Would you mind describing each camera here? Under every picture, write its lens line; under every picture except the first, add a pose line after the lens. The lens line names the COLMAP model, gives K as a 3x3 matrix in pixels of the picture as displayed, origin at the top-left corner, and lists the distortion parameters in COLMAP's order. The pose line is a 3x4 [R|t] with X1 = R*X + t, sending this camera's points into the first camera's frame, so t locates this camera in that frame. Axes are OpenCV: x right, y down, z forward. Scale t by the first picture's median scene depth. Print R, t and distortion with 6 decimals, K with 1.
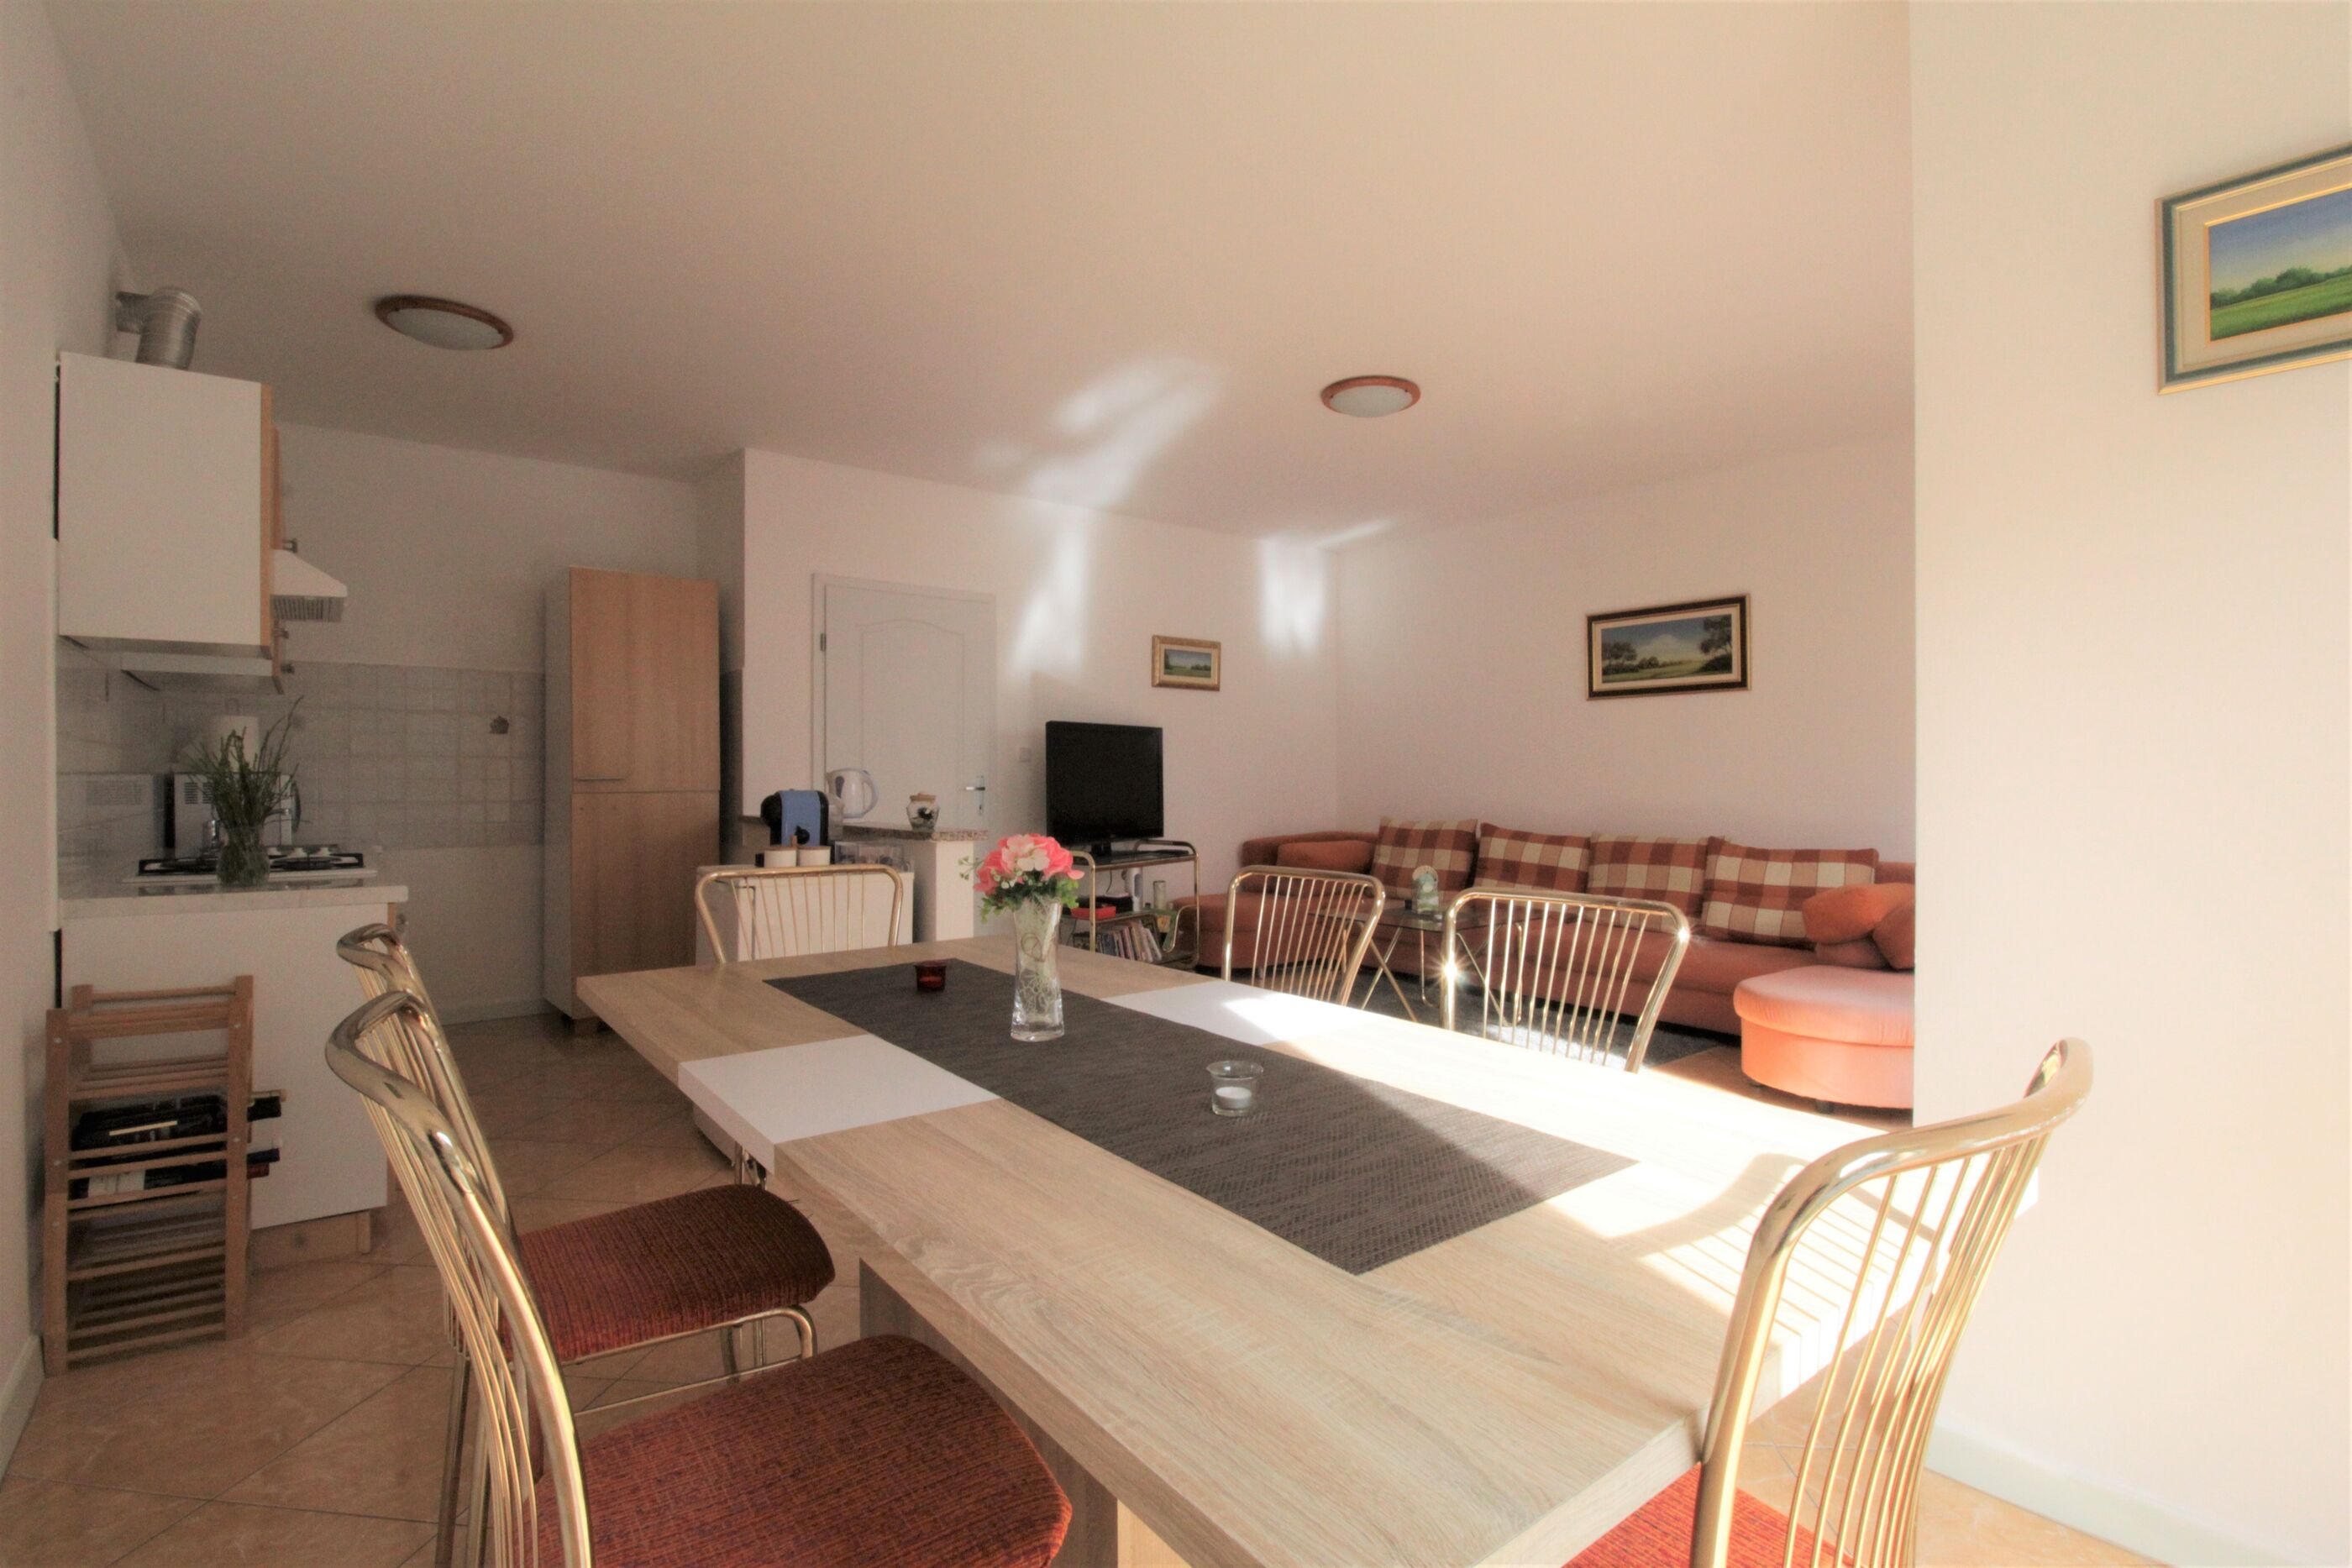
lens RADIAL K [[1096.8, 0, 1198.7], [0, 1096.8, 777.2], [0, 0, 1]] dist [0.000345, -0.008832]
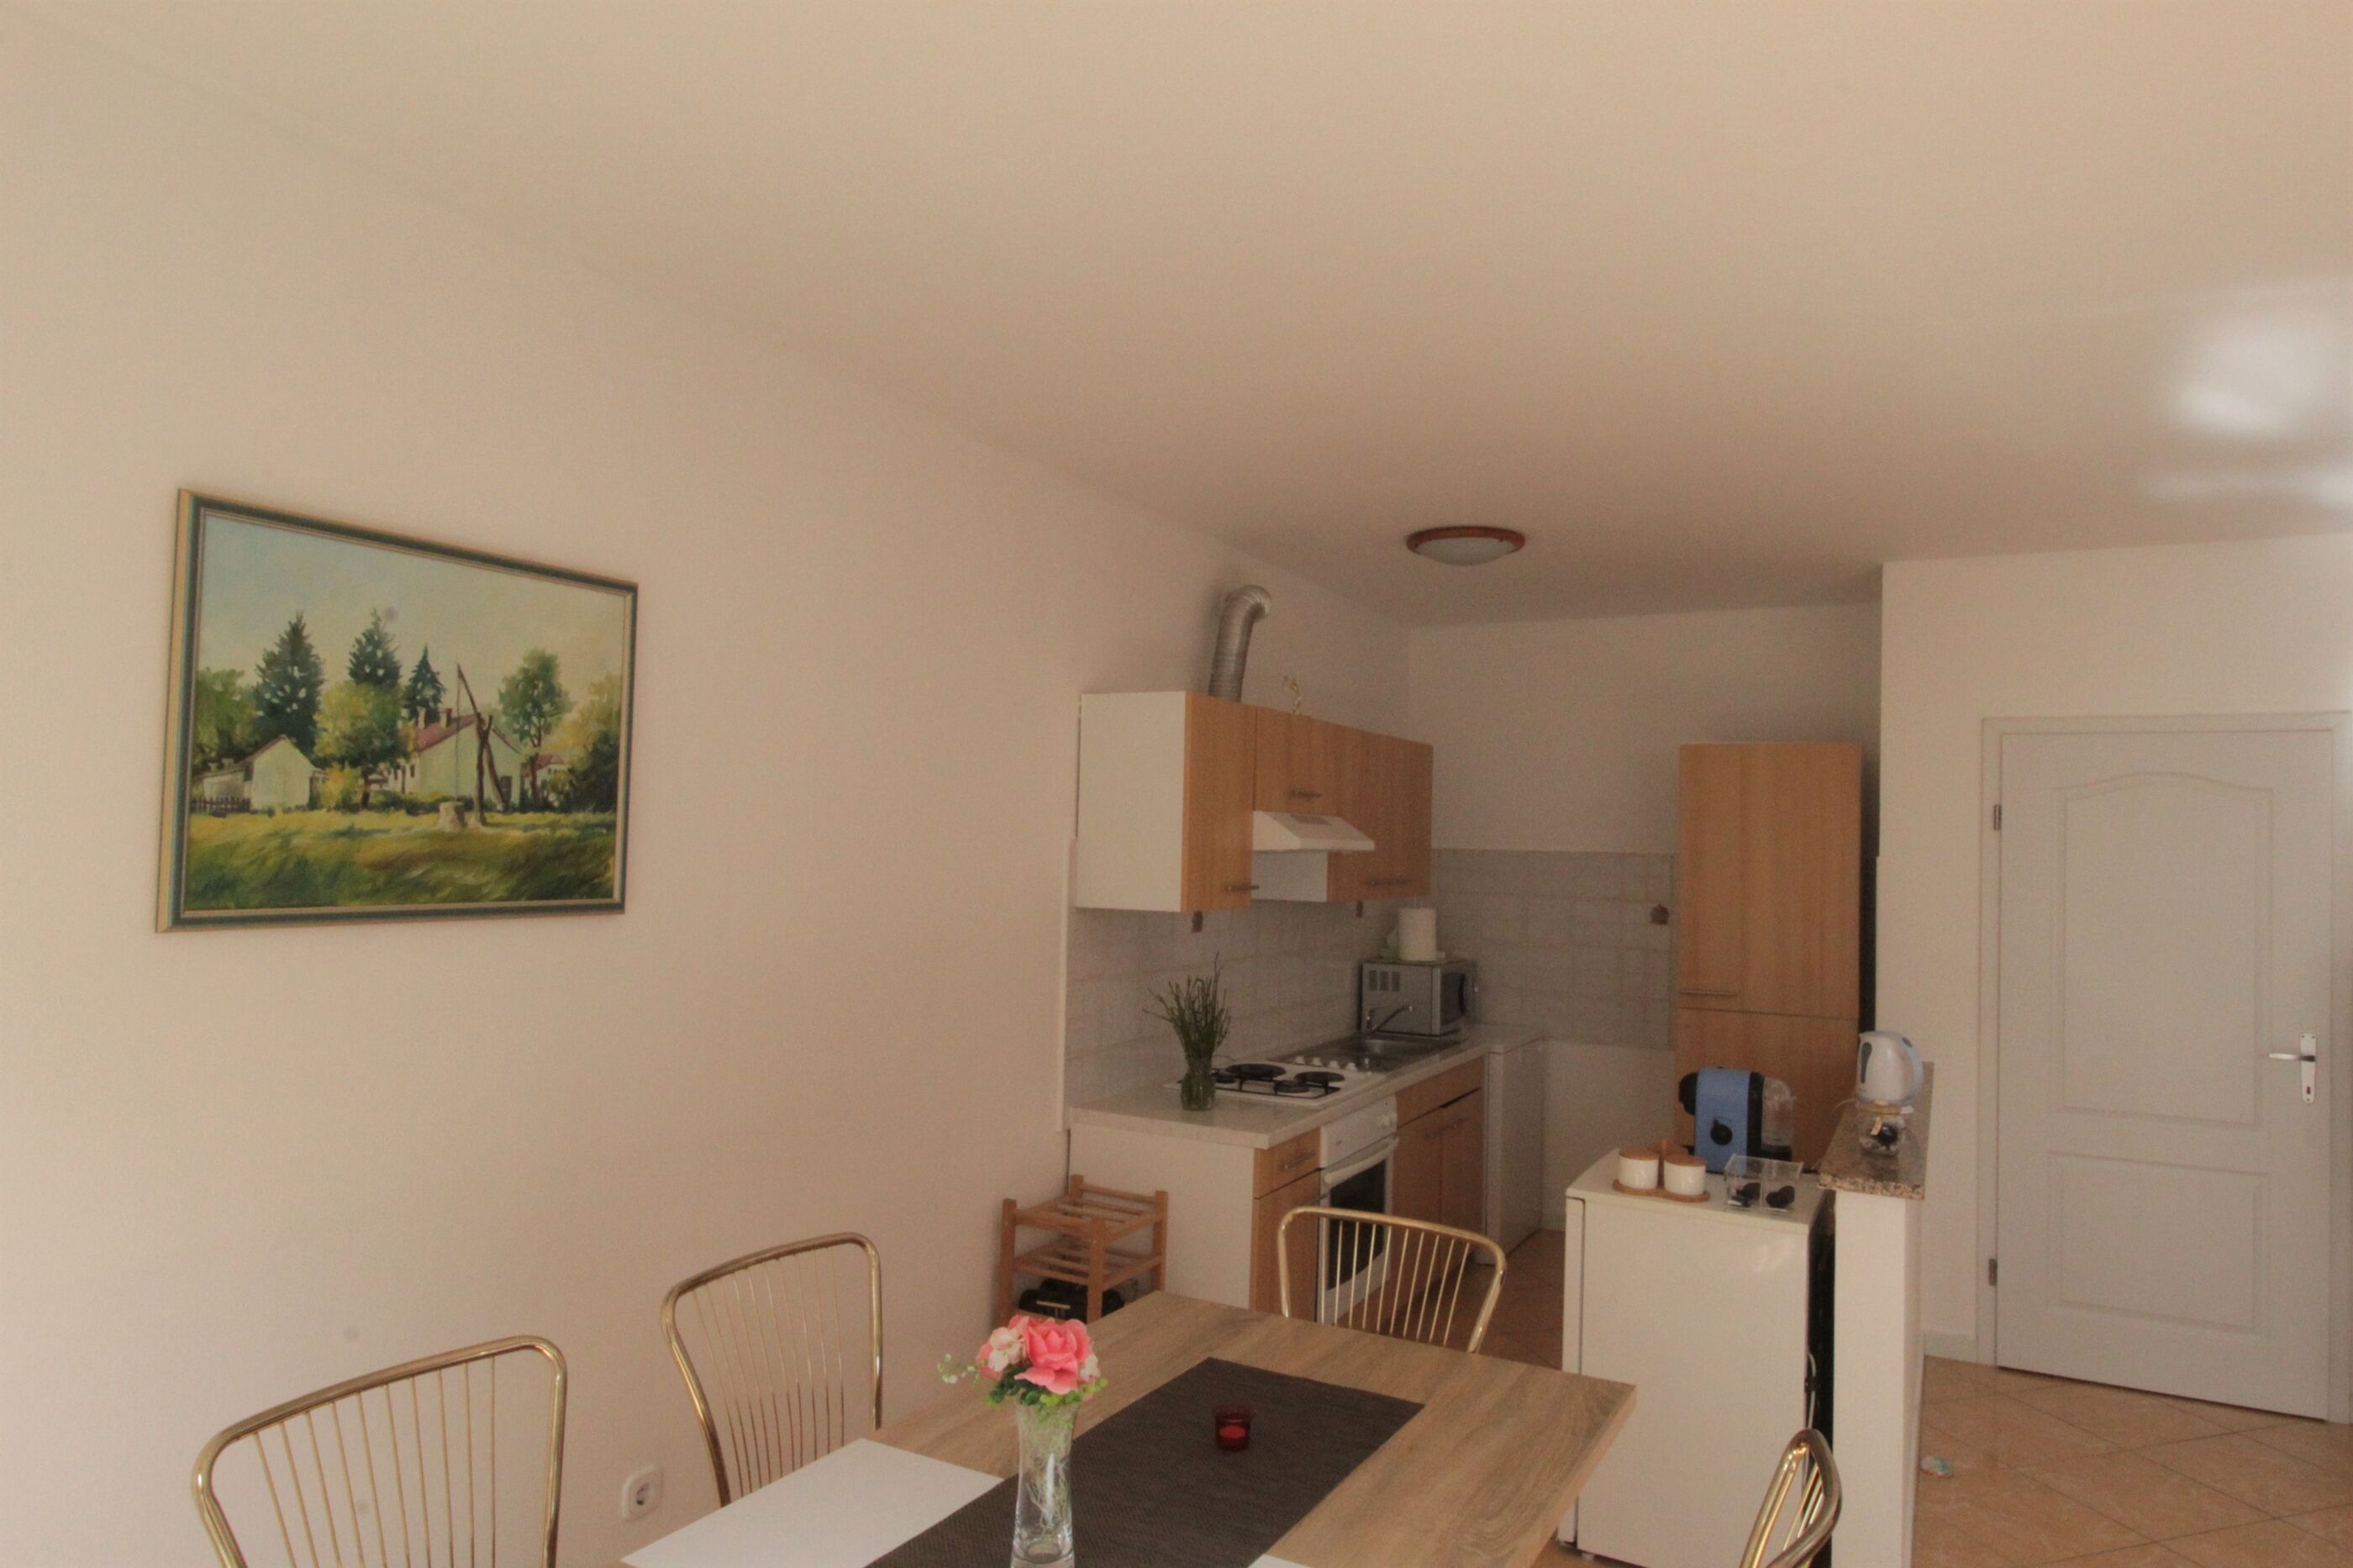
lens RADIAL K [[1389.4, 0, 1220.7], [0, 1389.4, 809.1], [0, 0, 1]] dist [-0.000470, -0.000272]
pose [[0.401234, -0.014469, -0.915861, 0.246966], [-0.025270, 0.999320, -0.026858, -0.088426], [0.915627, 0.033920, 0.400596, 0.197002]]
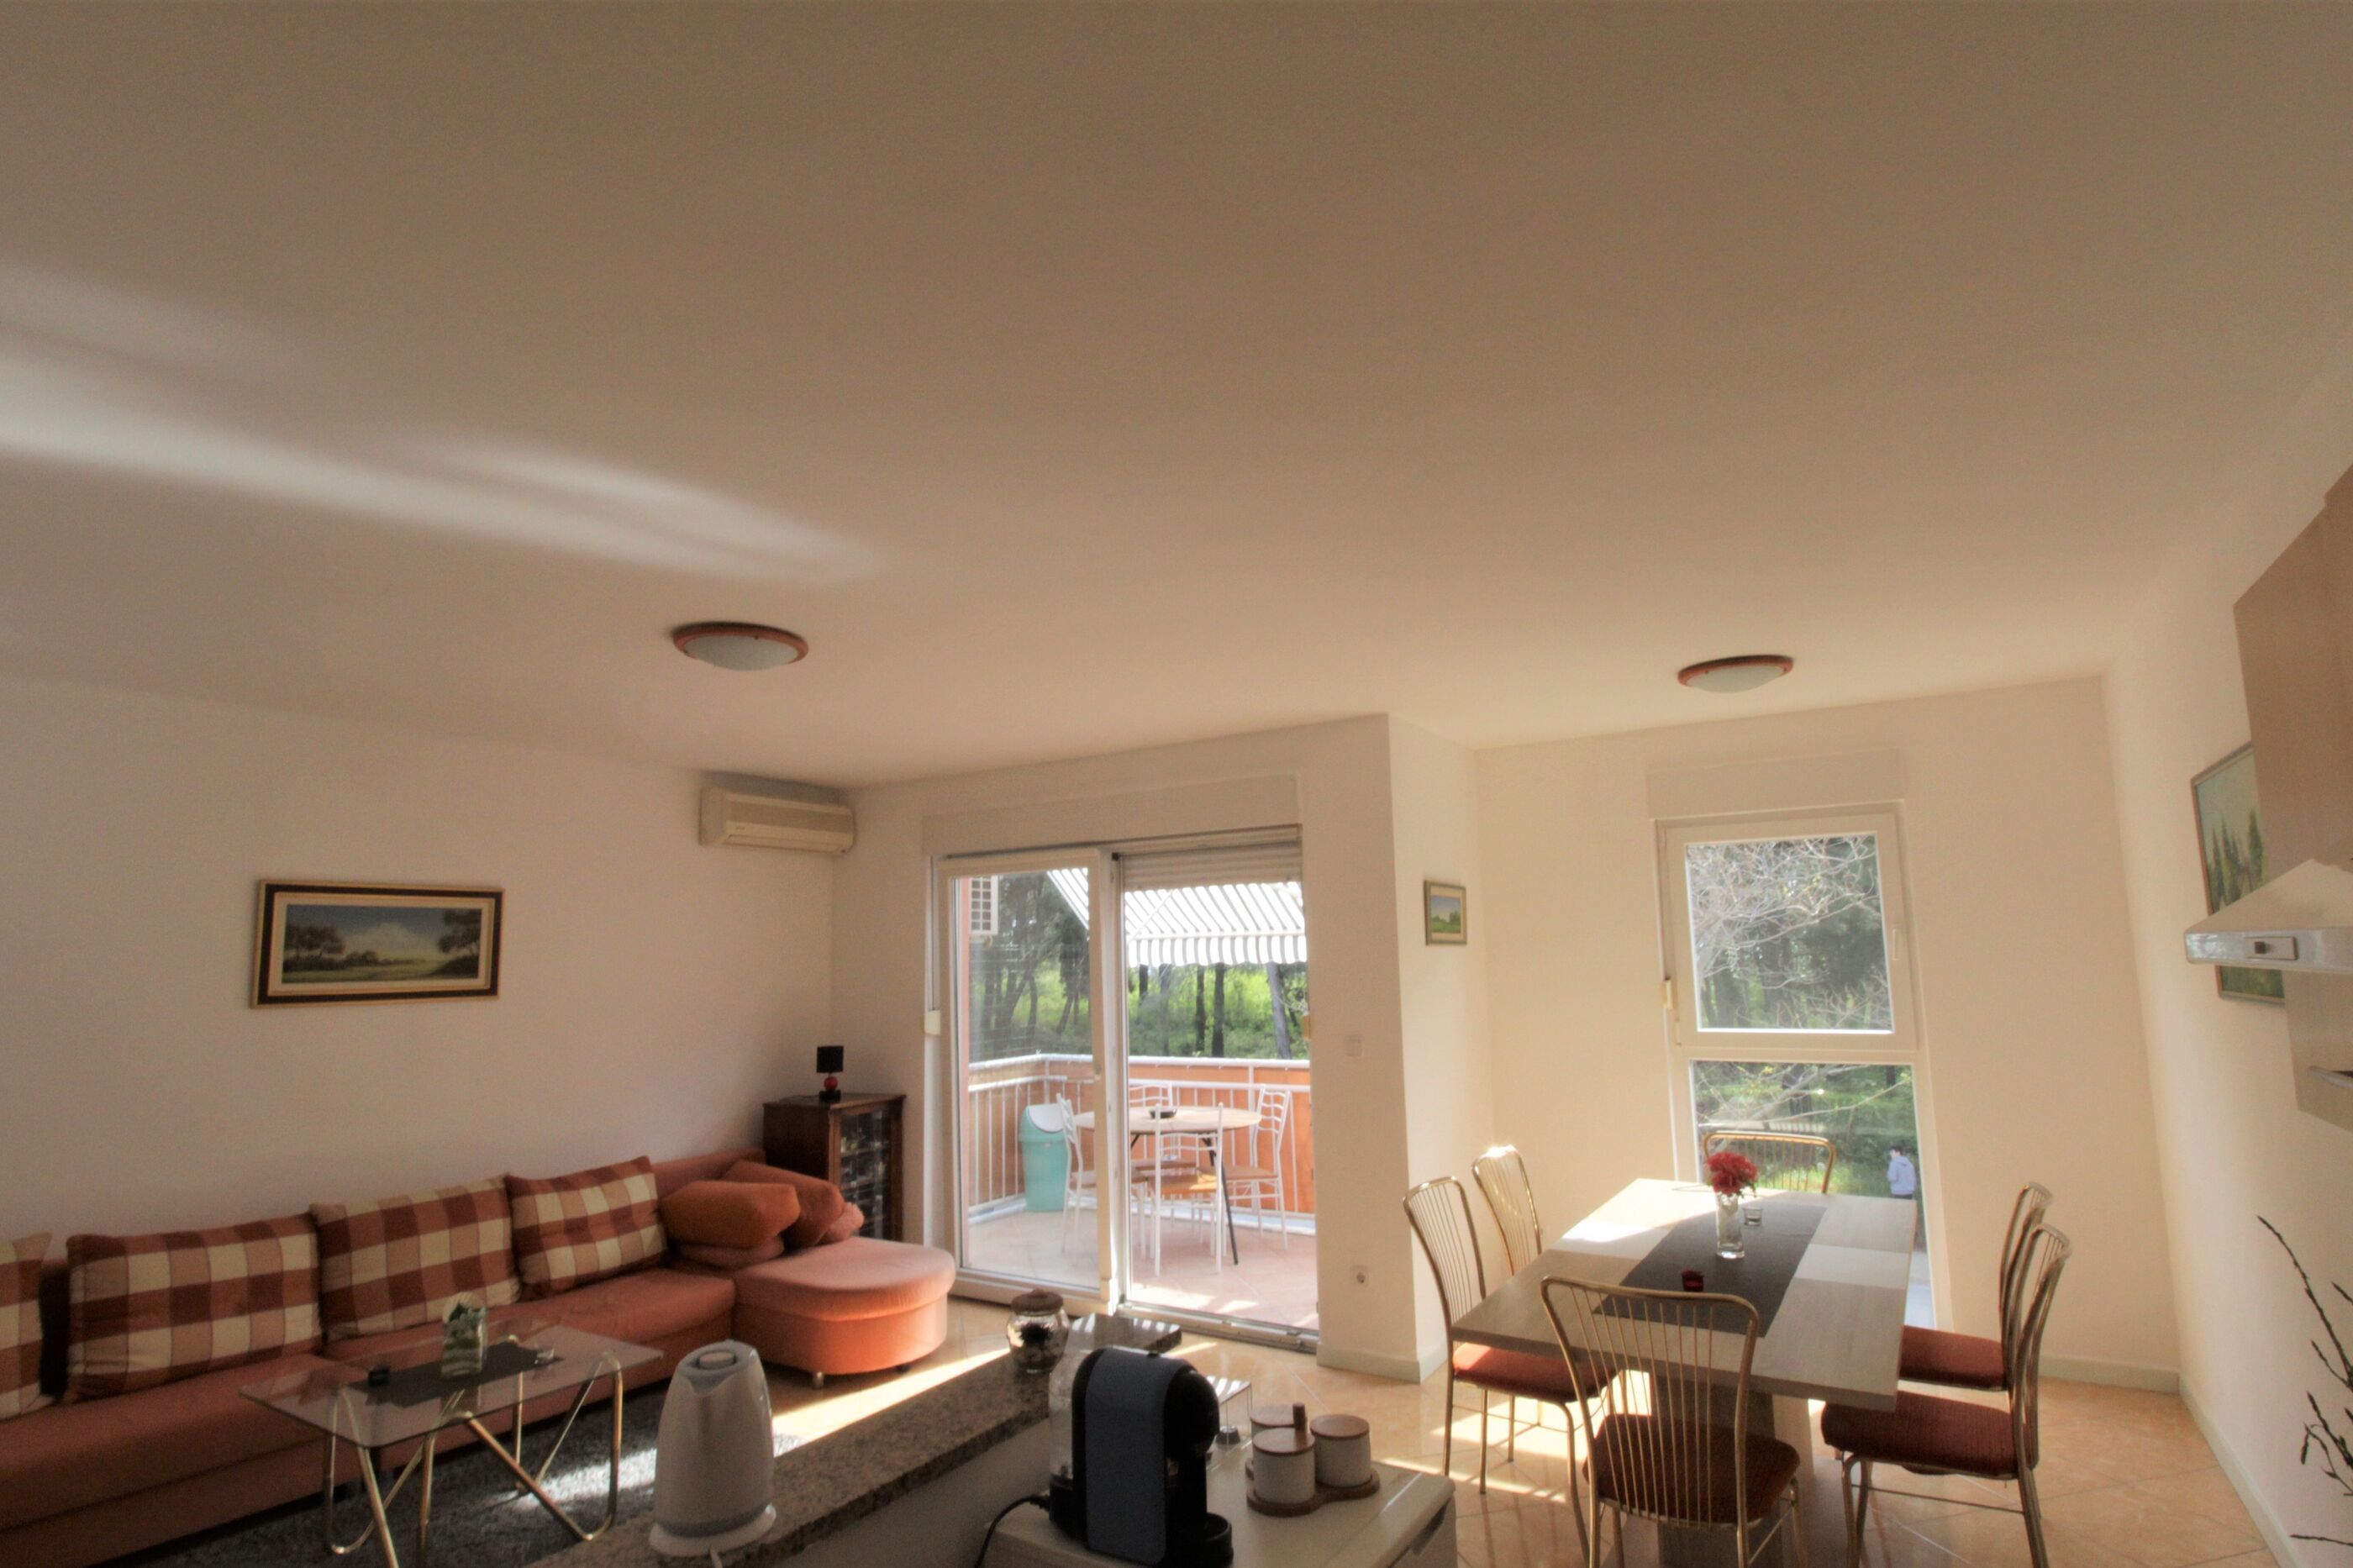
lens RADIAL K [[1182.8, 0, 1187.1], [0, 1182.8, 783.3], [0, 0, 1]] dist [0.000785, -0.011713]
pose [[-0.332783, 0.154829, 0.930206, -0.570260], [0.033185, 0.987741, -0.152533, -0.084006], [-0.942419, -0.019892, -0.333841, 0.768559]]
